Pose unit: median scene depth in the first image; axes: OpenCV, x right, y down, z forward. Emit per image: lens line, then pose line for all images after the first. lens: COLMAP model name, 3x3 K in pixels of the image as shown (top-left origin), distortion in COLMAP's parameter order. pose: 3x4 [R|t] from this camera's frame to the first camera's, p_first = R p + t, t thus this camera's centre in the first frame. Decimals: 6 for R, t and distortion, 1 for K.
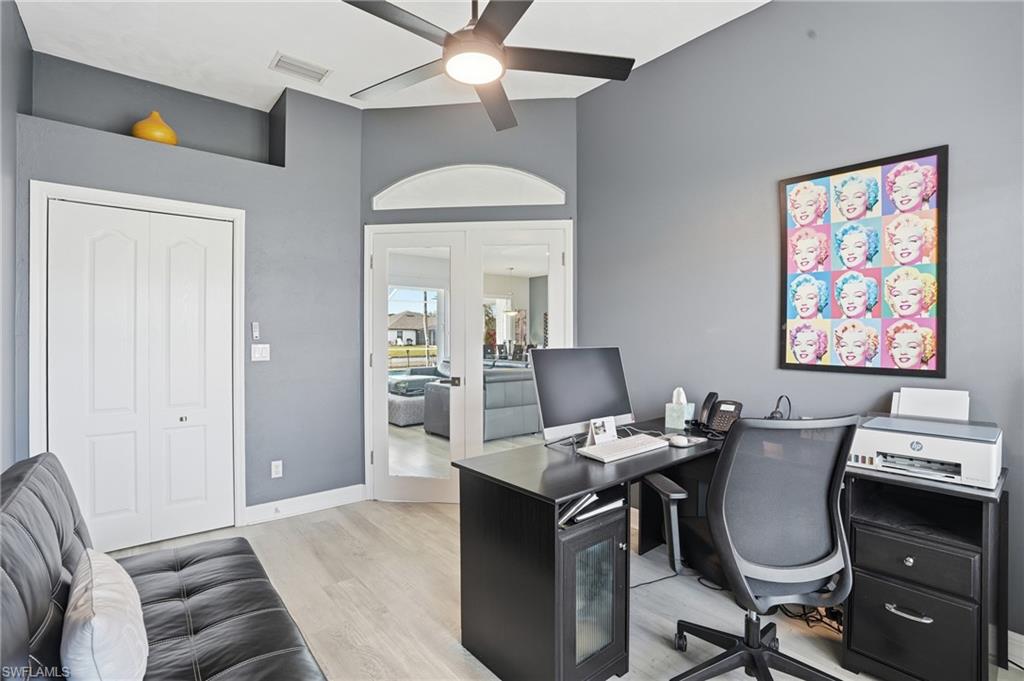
lens RADIAL K [[473.1, 0, 515.1], [0, 473.1, 340.1], [0, 0, 1]] dist [-0.075919, 0.028167]
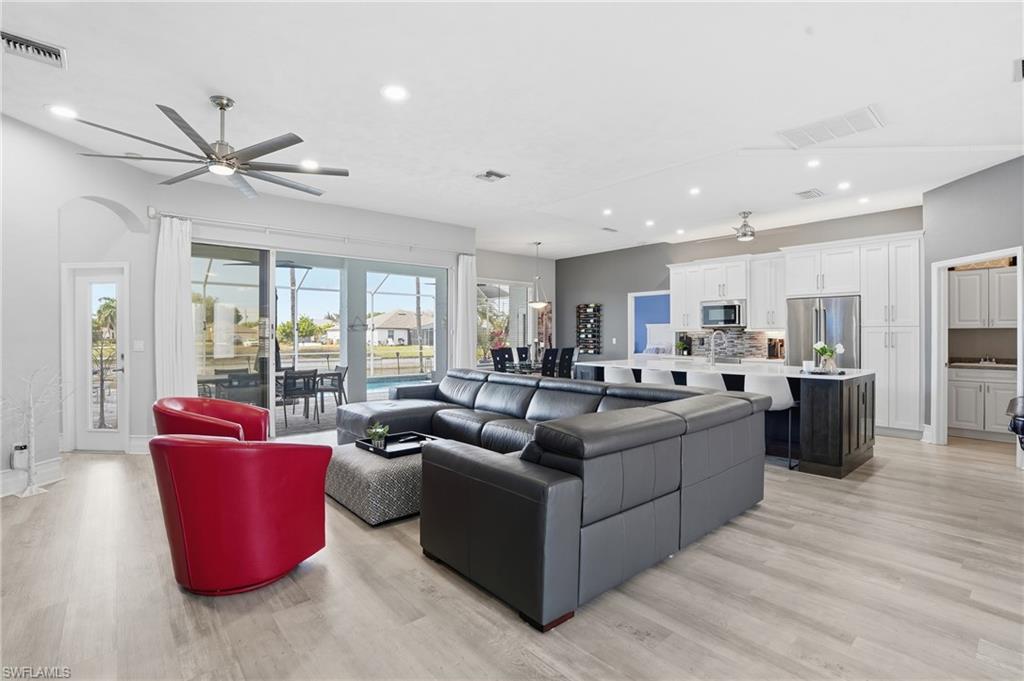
lens RADIAL K [[480.9, 0, 511.2], [0, 480.9, 336.6], [0, 0, 1]] dist [-0.065762, 0.021764]
pose [[0.999988, 0.000278, 0.004838, -0.046626], [-0.000245, 0.999977, -0.006760, -0.002737], [-0.004840, 0.006759, 0.999965, 0.233474]]
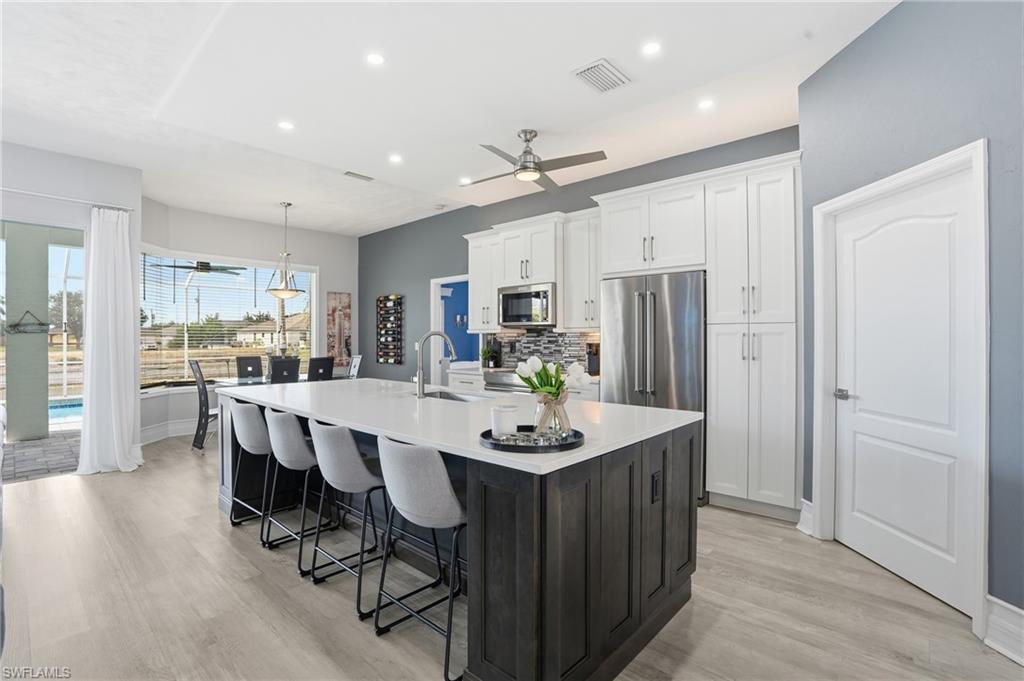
lens RADIAL K [[473.1, 0, 515.1], [0, 473.1, 340.1], [0, 0, 1]] dist [-0.075919, 0.028167]
pose [[0.990839, -0.001865, 0.135039, 0.145835], [0.002296, 0.999993, -0.003041, -0.005757], [-0.135032, 0.003323, 0.990836, 0.431242]]
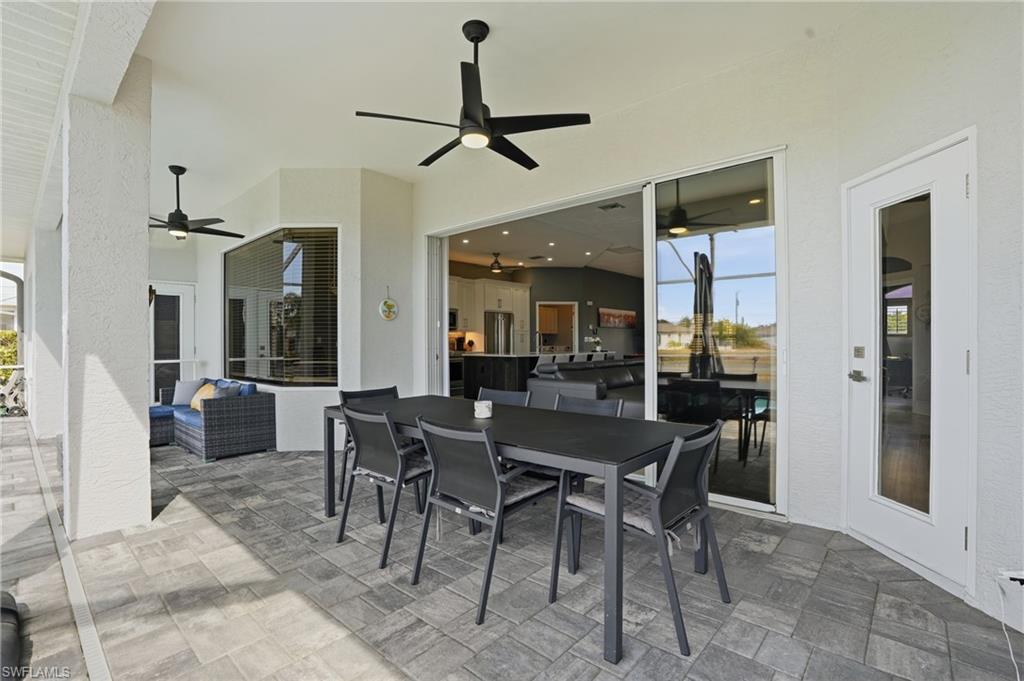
lens RADIAL K [[473.1, 0, 515.1], [0, 473.1, 340.1], [0, 0, 1]] dist [-0.075919, 0.028167]
pose [[-0.140882, -0.000407, 0.990026, -0.527048], [0.008850, 0.999959, 0.001670, -0.000354], [-0.989987, 0.008997, -0.140872, 0.781058]]
